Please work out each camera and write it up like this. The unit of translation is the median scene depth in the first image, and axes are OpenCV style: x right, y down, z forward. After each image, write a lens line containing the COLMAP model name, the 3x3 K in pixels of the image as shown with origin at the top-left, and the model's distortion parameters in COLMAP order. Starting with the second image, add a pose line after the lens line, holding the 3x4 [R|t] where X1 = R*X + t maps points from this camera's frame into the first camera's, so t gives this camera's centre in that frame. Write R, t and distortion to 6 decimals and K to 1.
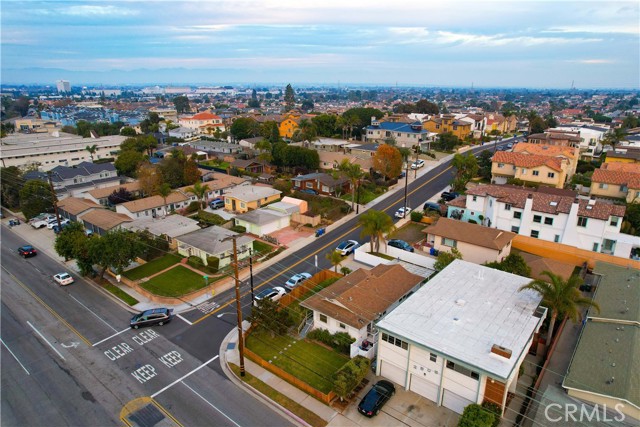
lens RADIAL K [[408.2, 0, 323.8], [0, 408.2, 213.6], [0, 0, 1]] dist [-0.067804, 0.058219]
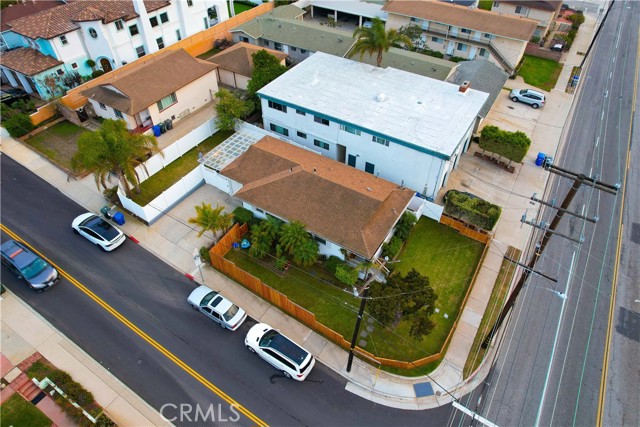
lens RADIAL K [[408.2, 0, 323.8], [0, 408.2, 213.6], [0, 0, 1]] dist [-0.067804, 0.058219]
pose [[-0.130790, -0.702577, 0.699485, -0.297748], [0.298038, 0.645046, 0.703625, -0.186989], [-0.945551, 0.300500, 0.125029, 0.679664]]
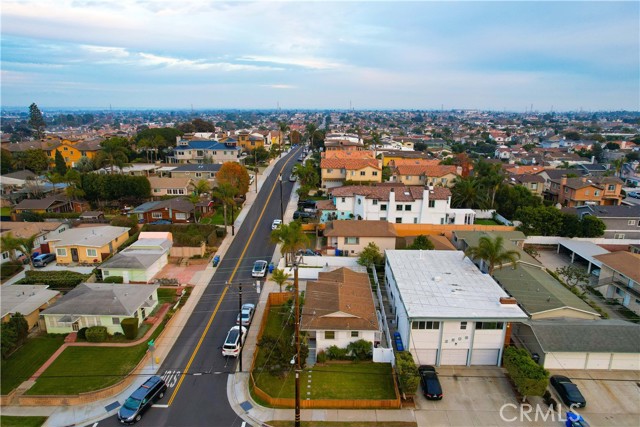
lens RADIAL K [[408.2, 0, 323.8], [0, 408.2, 213.6], [0, 0, 1]] dist [-0.067804, 0.058219]
pose [[0.788187, -0.156011, 0.595333, -0.364539], [0.186121, 0.982465, 0.011048, -0.024114], [-0.586617, 0.102096, 0.803403, 0.147253]]
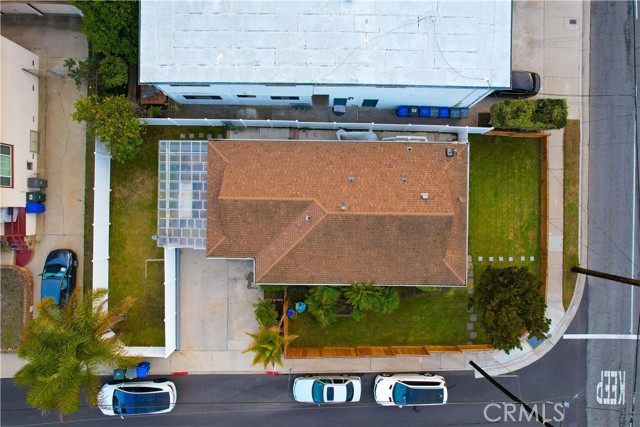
lens RADIAL K [[408.2, 0, 323.8], [0, 408.2, 213.6], [0, 0, 1]] dist [-0.067804, 0.058219]
pose [[-0.620927, -0.783800, -0.010311, 0.089311], [0.237991, -0.201038, 0.950234, -0.201801], [-0.746866, 0.587572, 0.311367, 0.646369]]
